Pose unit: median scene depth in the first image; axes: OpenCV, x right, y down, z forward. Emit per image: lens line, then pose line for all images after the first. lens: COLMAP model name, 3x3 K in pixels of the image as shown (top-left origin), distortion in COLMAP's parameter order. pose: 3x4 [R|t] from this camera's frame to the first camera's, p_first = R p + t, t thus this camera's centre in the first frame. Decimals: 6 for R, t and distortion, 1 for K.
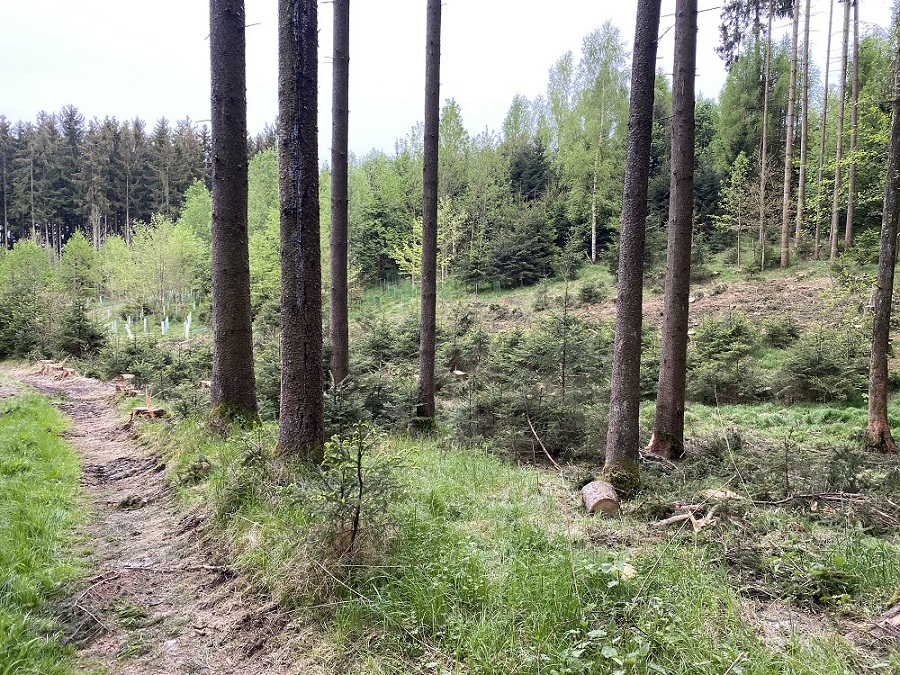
lens RADIAL K [[678.5, 0, 451.5], [0, 678.5, 340.6], [0, 0, 1]] dist [0.011157, 0.003061]
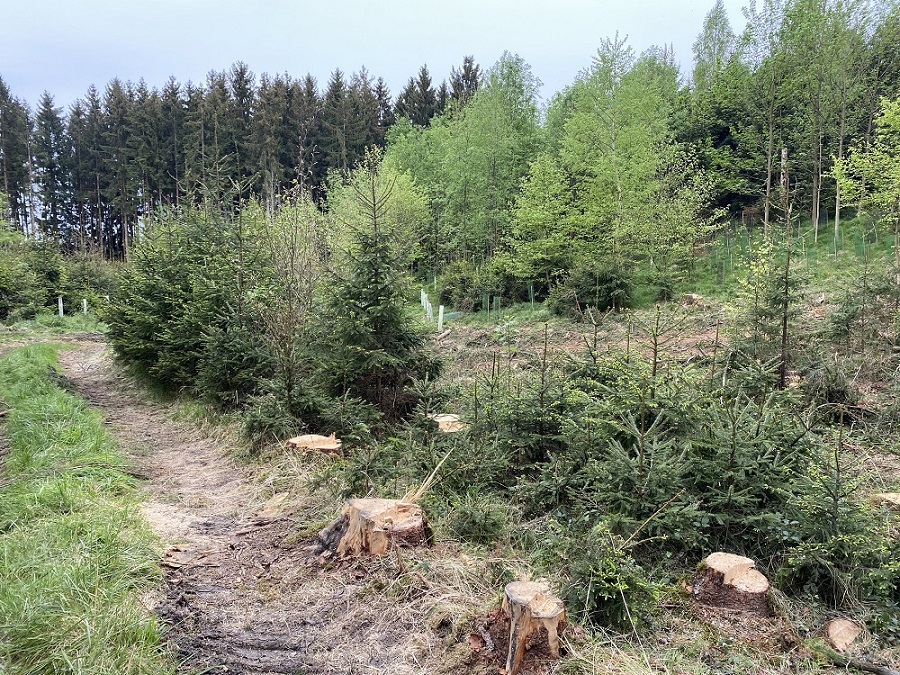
lens RADIAL K [[678.5, 0, 448.7], [0, 678.5, 334.4], [0, 0, 1]] dist [0.011157, 0.003061]
pose [[0.979802, -0.002451, -0.199953, -0.119400], [0.006077, 0.999828, 0.017522, -0.004222], [0.199876, -0.018383, 0.979649, 0.183711]]
